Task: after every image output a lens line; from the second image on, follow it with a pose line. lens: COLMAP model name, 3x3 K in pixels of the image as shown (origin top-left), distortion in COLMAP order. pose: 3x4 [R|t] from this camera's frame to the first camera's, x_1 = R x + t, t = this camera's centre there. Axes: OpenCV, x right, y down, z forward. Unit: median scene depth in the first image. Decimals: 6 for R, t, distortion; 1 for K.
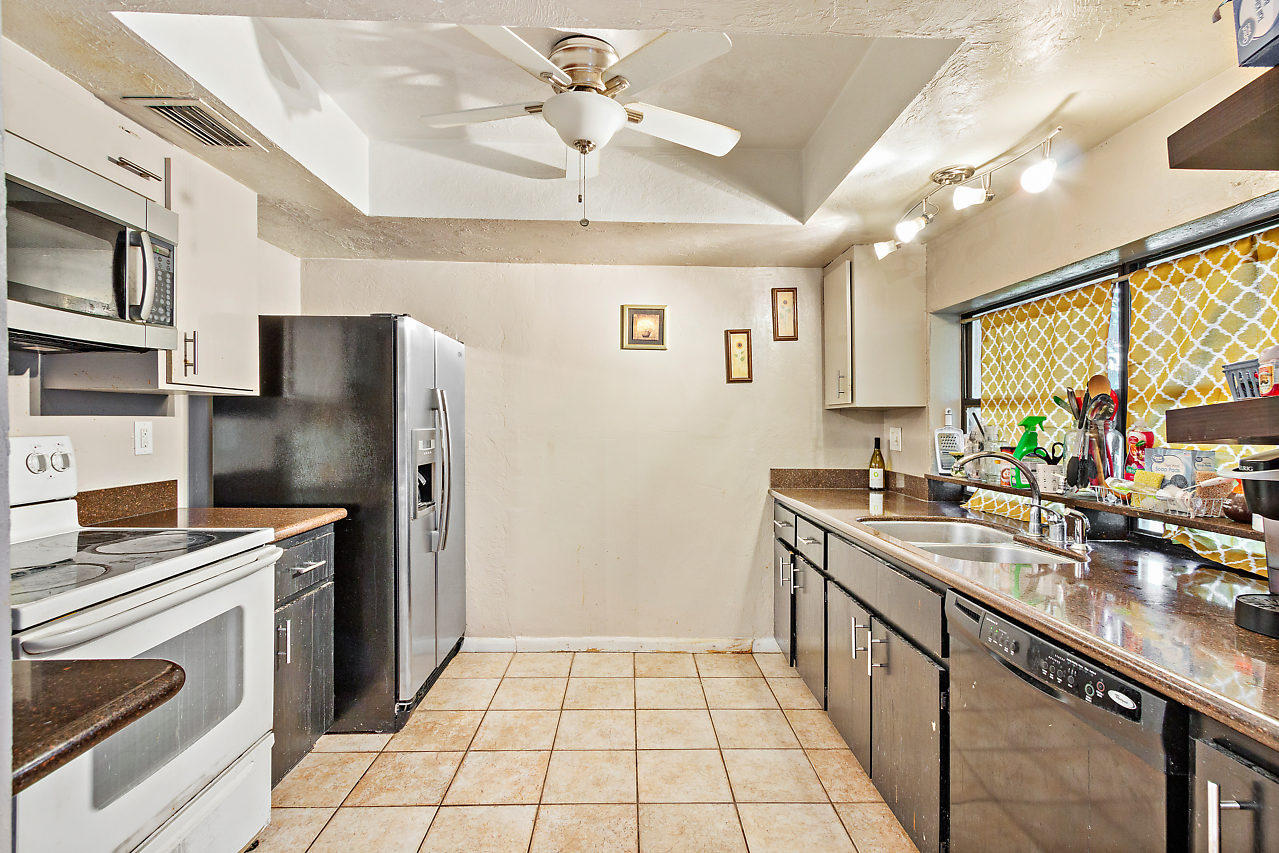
lens RADIAL K [[601.6, 0, 651.1], [0, 601.6, 426.0], [0, 0, 1]] dist [0.002732, -0.003548]
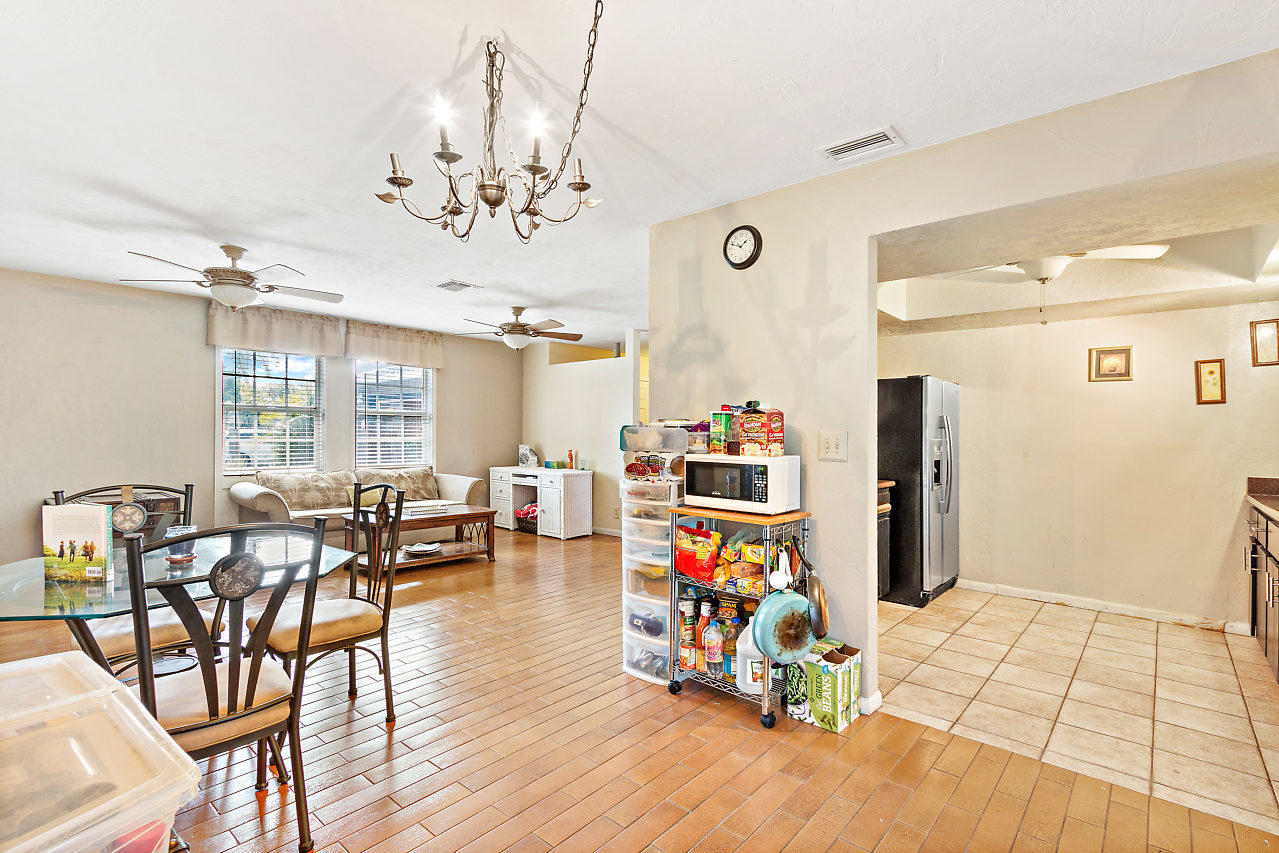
lens RADIAL K [[601.6, 0, 629.8], [0, 601.6, 438.0], [0, 0, 1]] dist [0.002732, -0.003548]
pose [[0.719300, 0.003448, -0.694691, 0.199640], [-0.008858, 0.999952, -0.004209, 0.015337], [0.694643, 0.009181, 0.719296, -0.908859]]
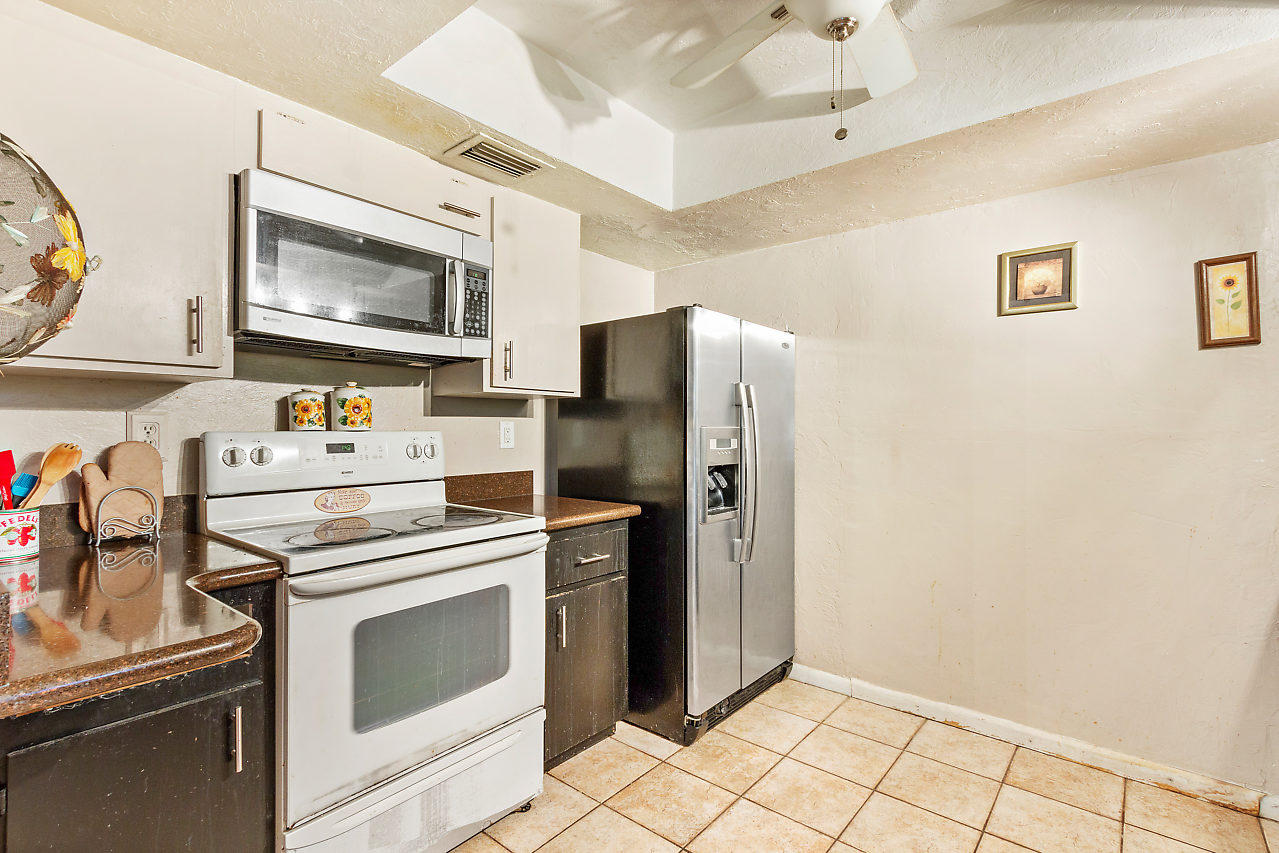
lens RADIAL K [[601.6, 0, 629.7], [0, 601.6, 435.5], [0, 0, 1]] dist [0.002732, -0.003548]
pose [[0.736885, 0.000430, -0.676018, 0.153673], [-0.000084, 1.000000, 0.000544, 0.018459], [0.676018, -0.000344, 0.736885, 0.238911]]
